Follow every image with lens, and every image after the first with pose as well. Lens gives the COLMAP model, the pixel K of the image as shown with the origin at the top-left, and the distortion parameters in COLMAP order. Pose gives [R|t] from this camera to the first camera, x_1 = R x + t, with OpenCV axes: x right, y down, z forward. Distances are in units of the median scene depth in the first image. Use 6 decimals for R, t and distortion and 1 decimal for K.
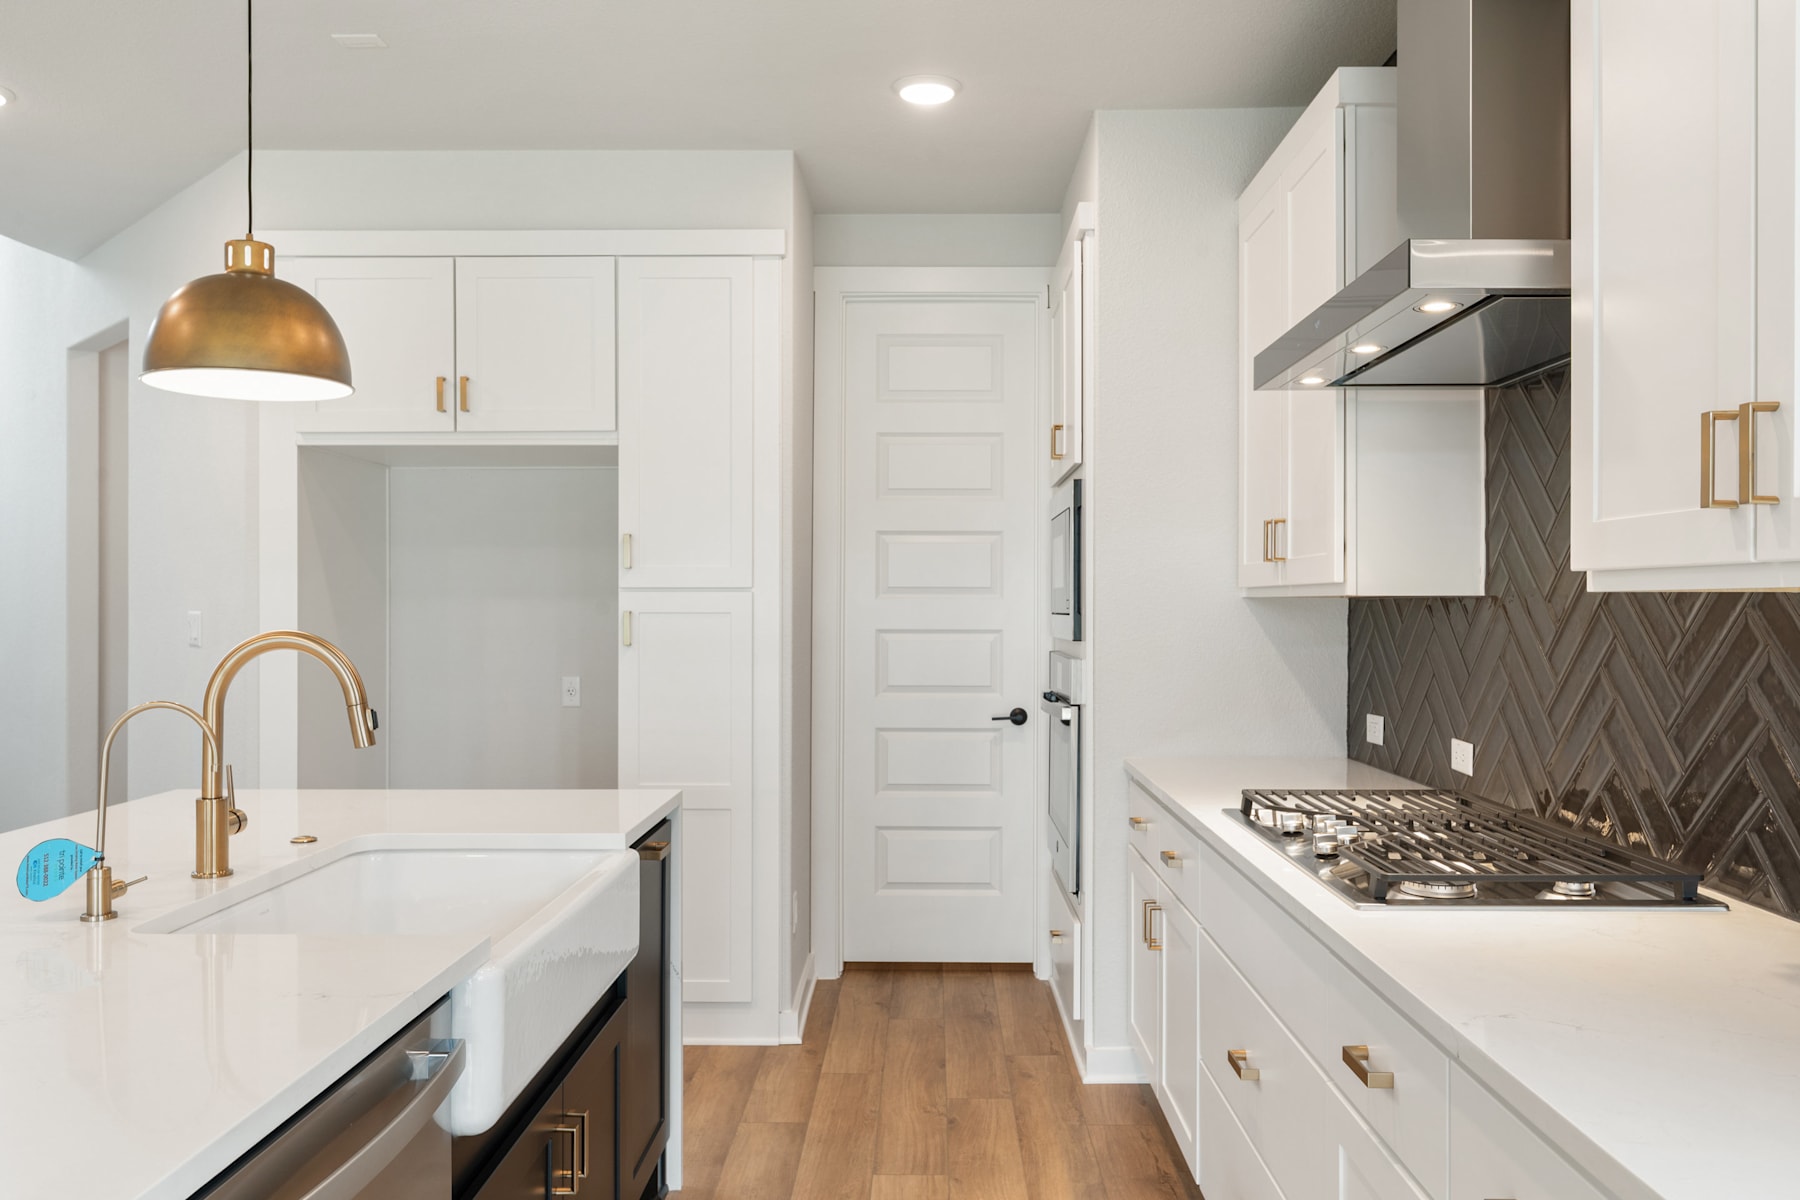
lens RADIAL K [[1361.0, 0, 925.3], [0, 1361.0, 609.1], [0, 0, 1]] dist [-0.015563, 0.001375]
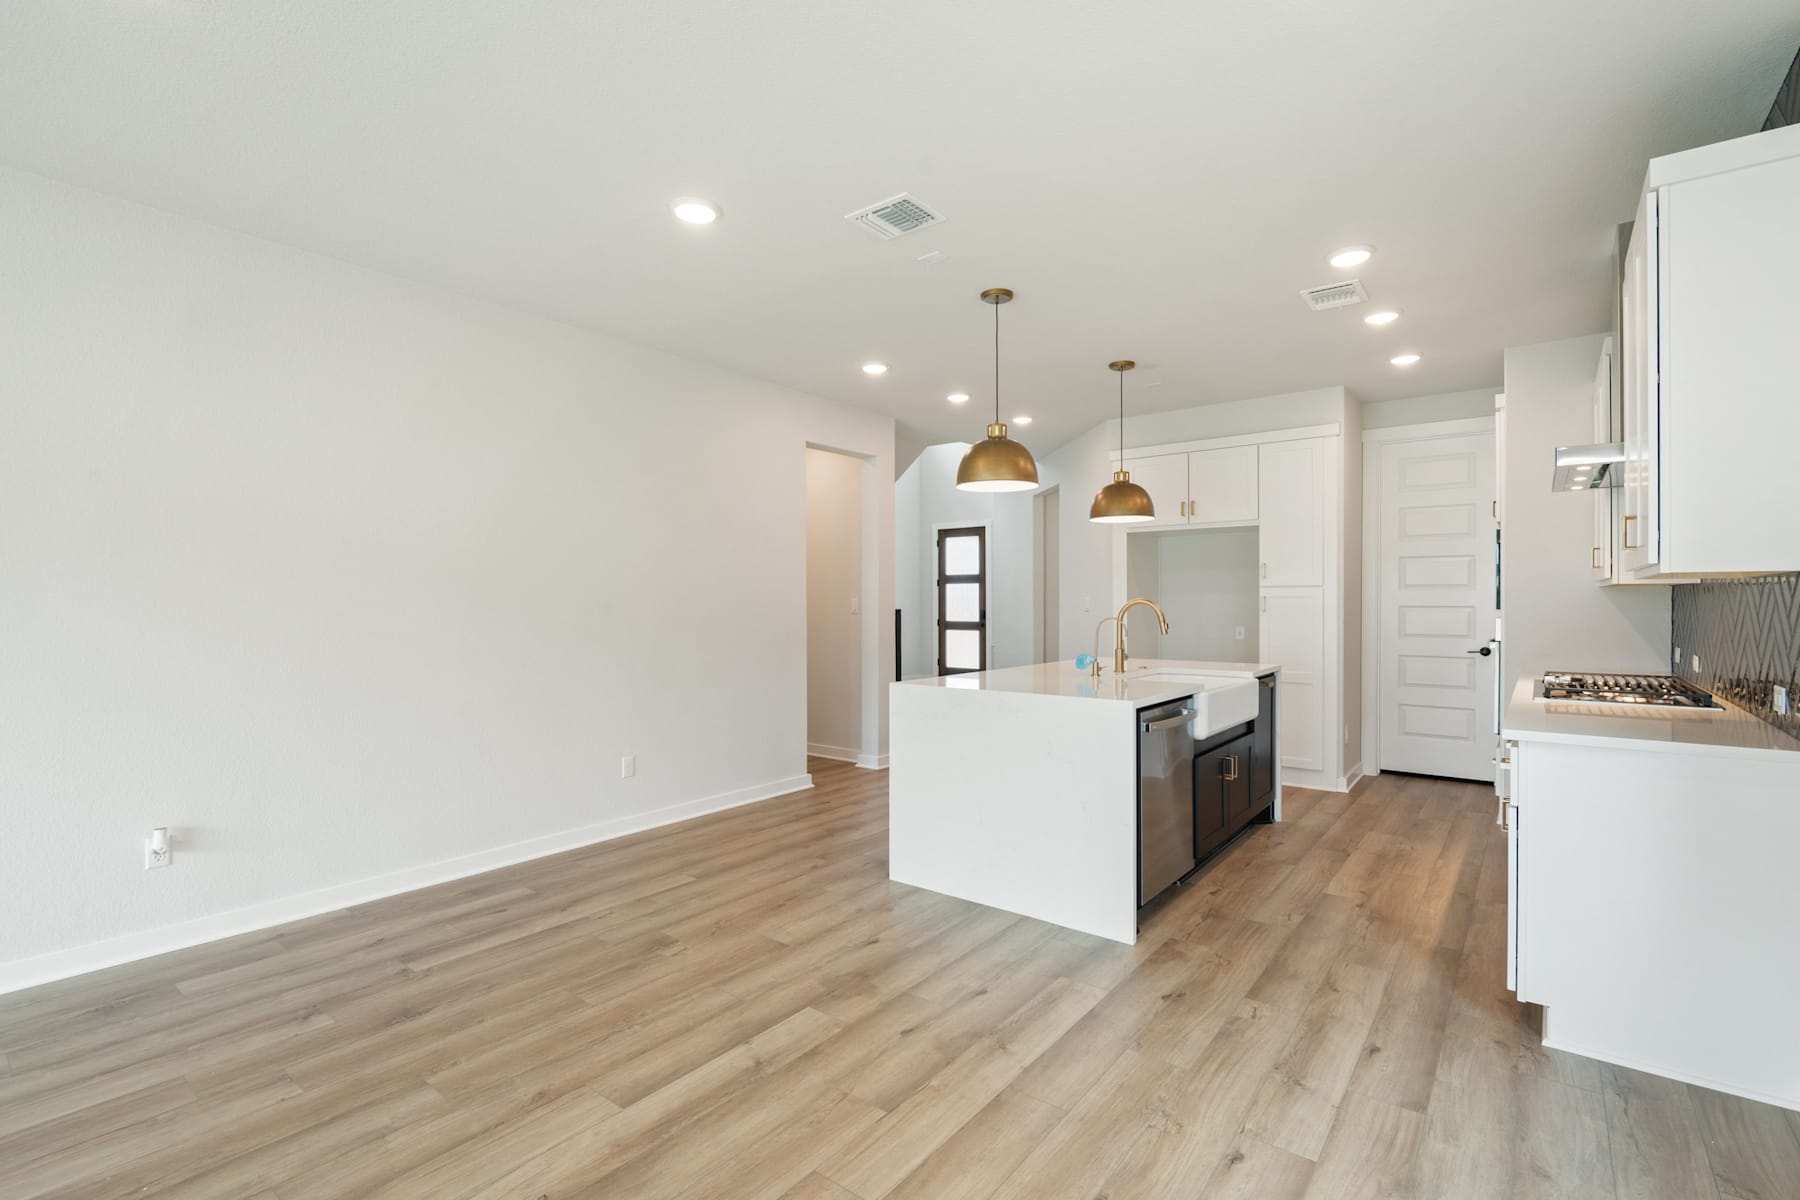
lens RADIAL K [[818.9, 0, 899.6], [0, 818.9, 598.8], [0, 0, 1]] dist [0.000465, -0.004588]
pose [[0.787857, -0.004559, -0.615842, 0.157607], [-0.000161, 0.999971, -0.007610, 0.016811], [0.615859, 0.006095, 0.787833, -0.501529]]
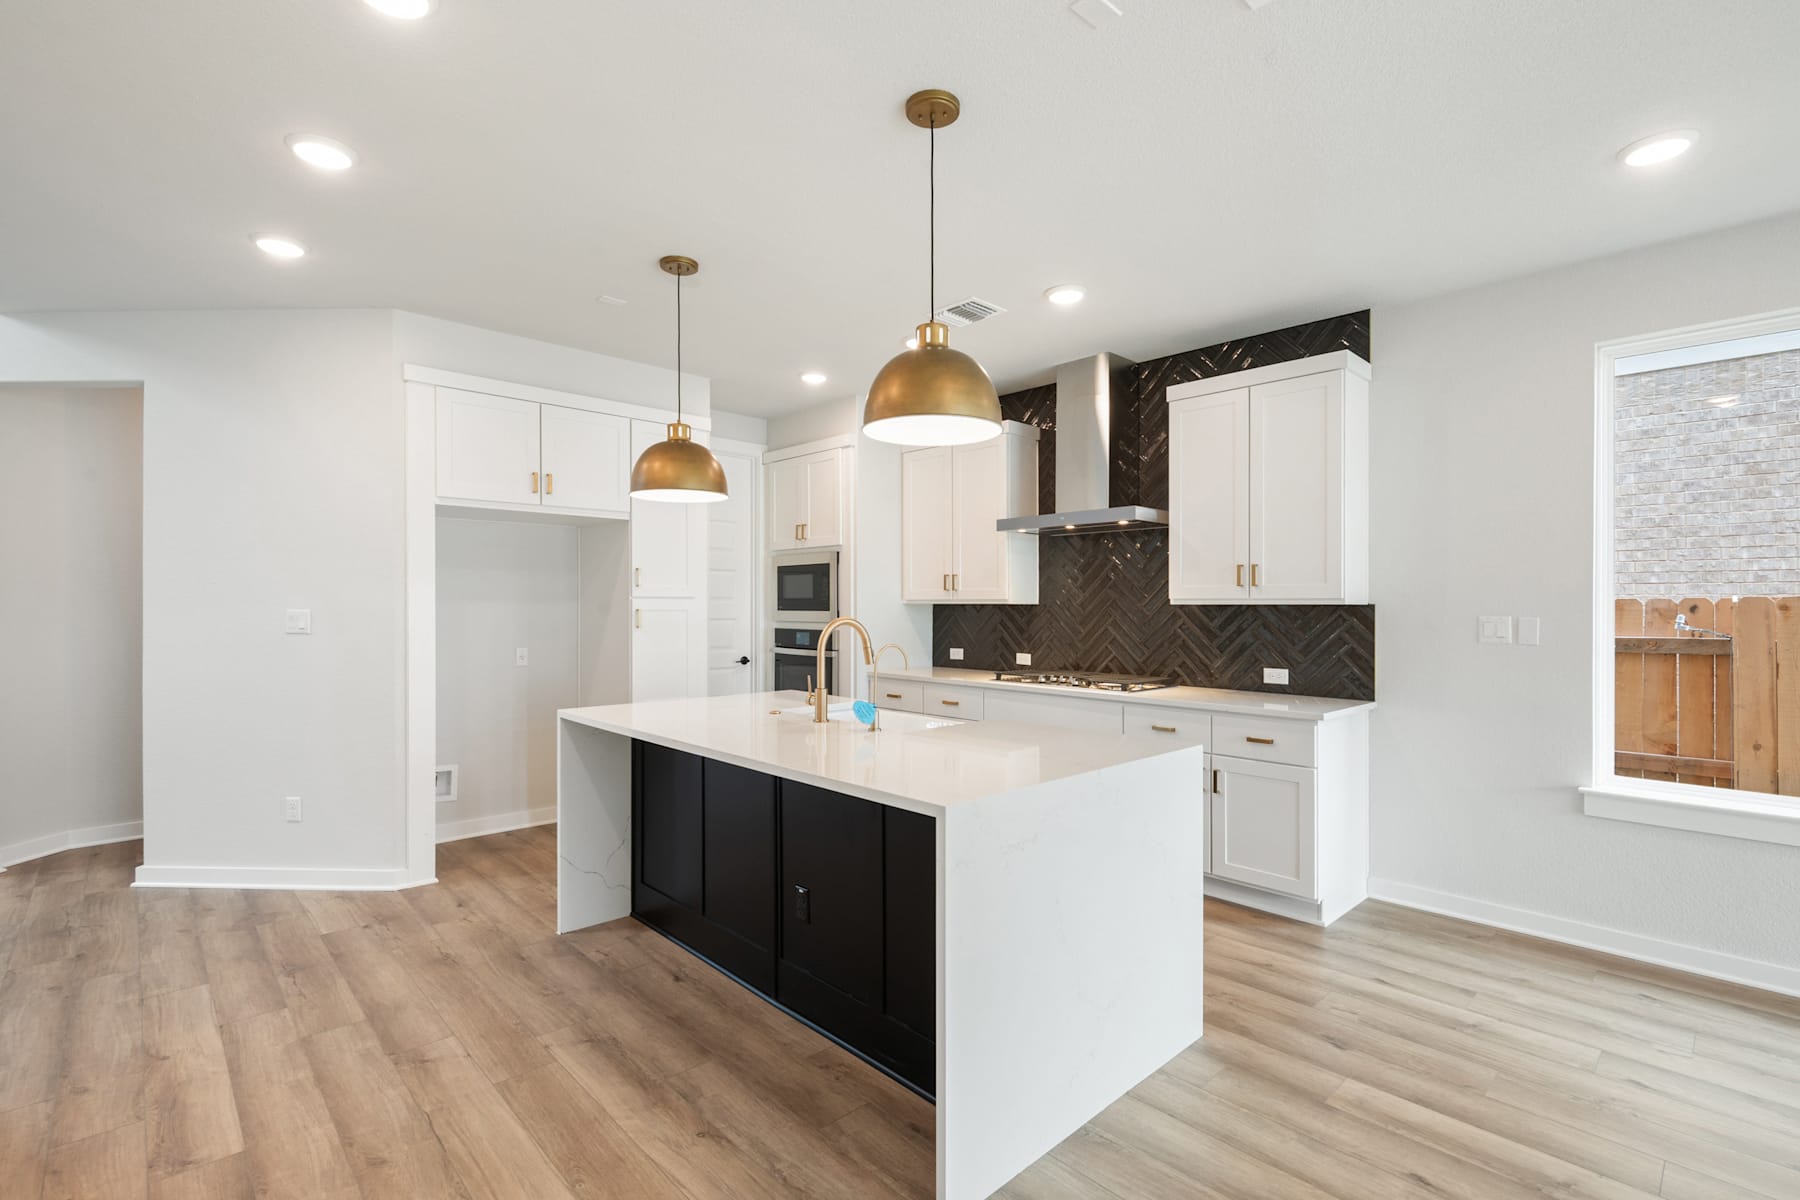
lens RADIAL K [[818.9, 0, 900.5], [0, 818.9, 606.3], [0, 0, 1]] dist [0.000465, -0.004588]
pose [[0.721802, 0.001986, 0.692097, -0.756286], [-0.000860, 0.999998, -0.001972, -0.000526], [-0.692099, 0.000828, 0.721802, -0.064419]]
